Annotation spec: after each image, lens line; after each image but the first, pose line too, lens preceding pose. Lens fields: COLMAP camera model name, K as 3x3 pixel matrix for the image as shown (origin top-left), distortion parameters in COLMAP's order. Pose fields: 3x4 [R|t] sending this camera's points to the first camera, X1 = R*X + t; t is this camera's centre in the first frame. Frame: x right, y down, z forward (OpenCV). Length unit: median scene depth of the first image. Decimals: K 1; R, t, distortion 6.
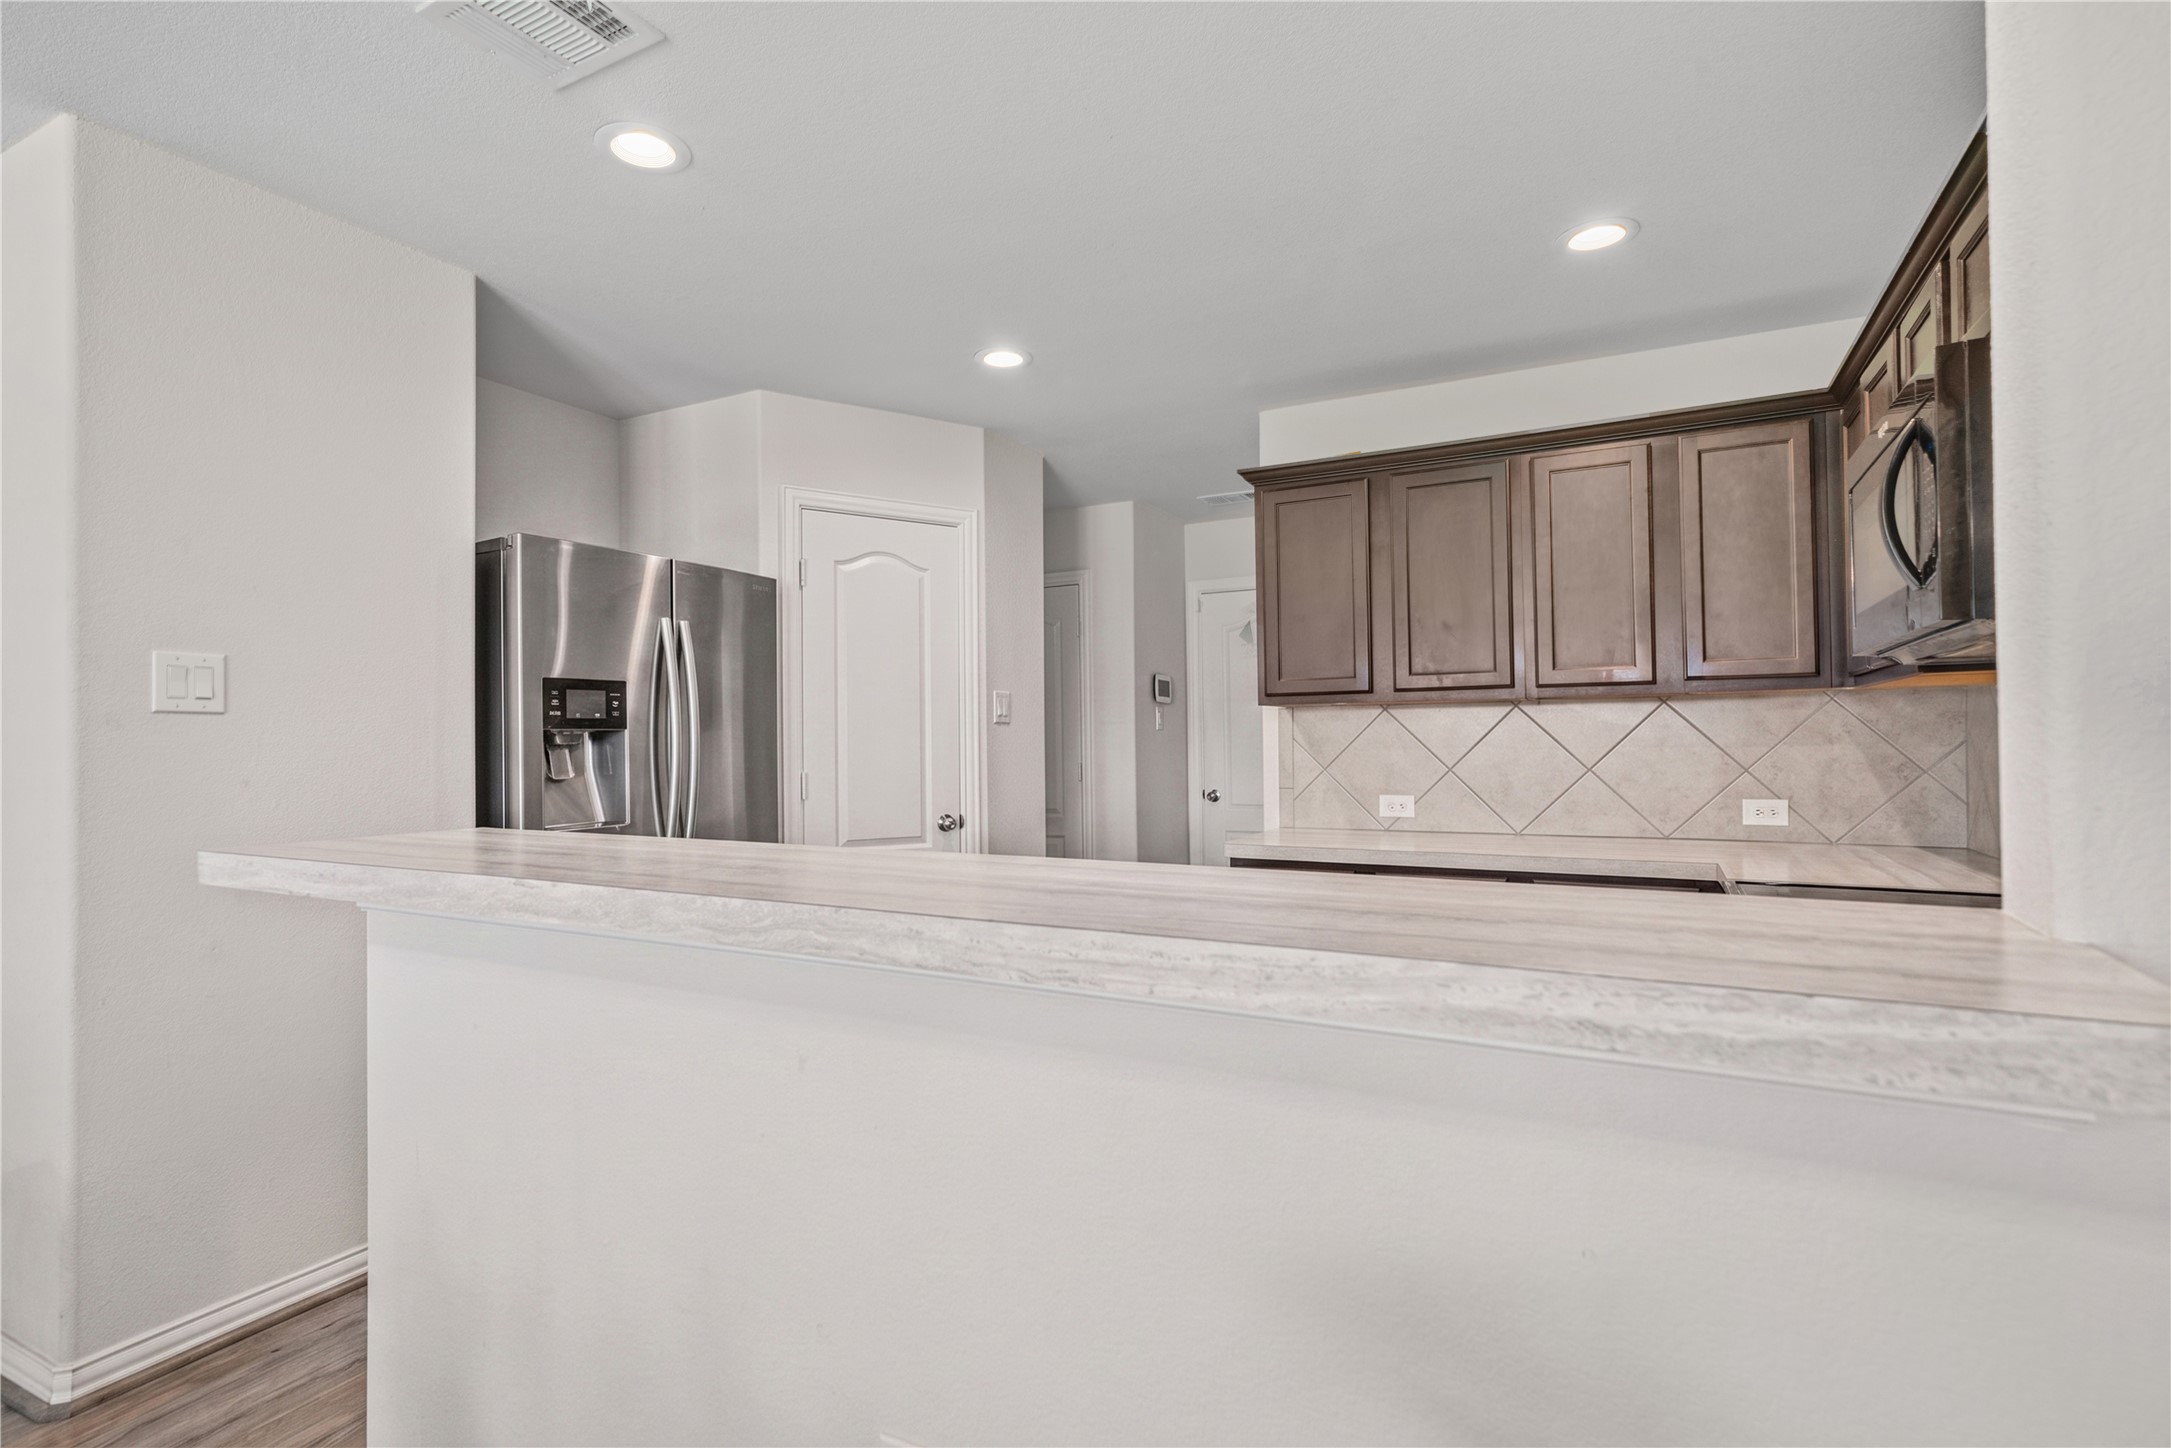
lens RADIAL K [[1075.7, 0, 1099.2], [0, 1075.7, 726.2], [0, 0, 1]] dist [-0.001640, -0.000096]
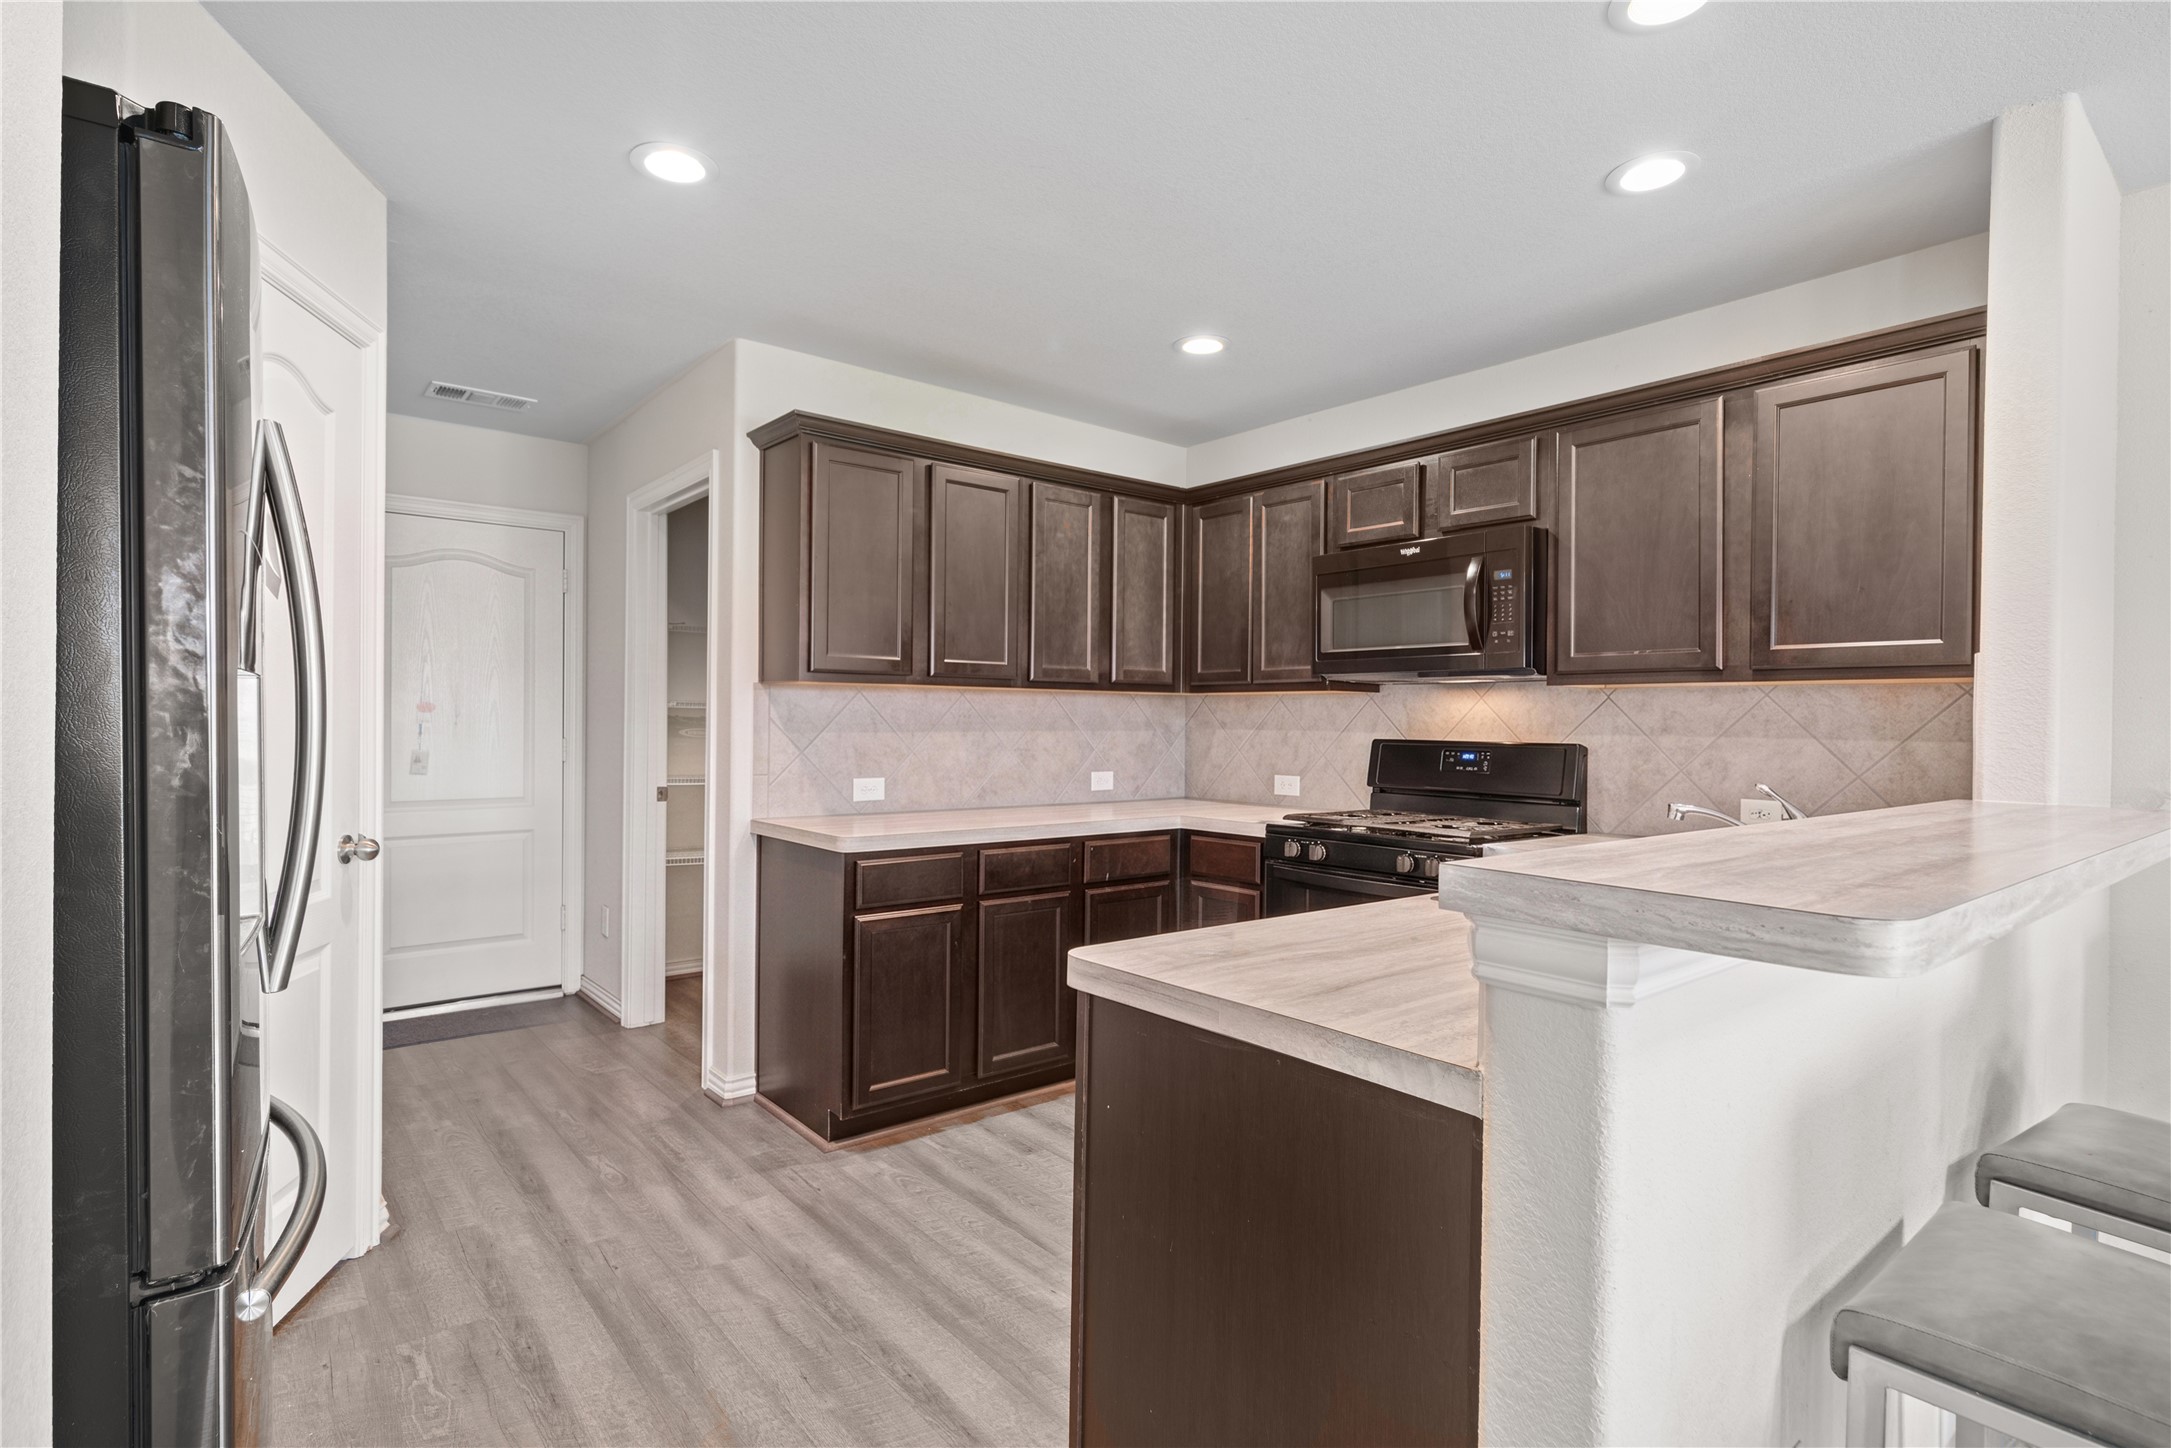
lens RADIAL K [[1075.7, 0, 1099.2], [0, 1075.7, 726.2], [0, 0, 1]] dist [-0.001640, -0.000096]
pose [[0.407680, 0.015654, 0.912991, -0.536606], [-0.024503, 0.999681, -0.006200, 0.017998], [-0.912796, -0.019844, 0.407933, 0.404993]]
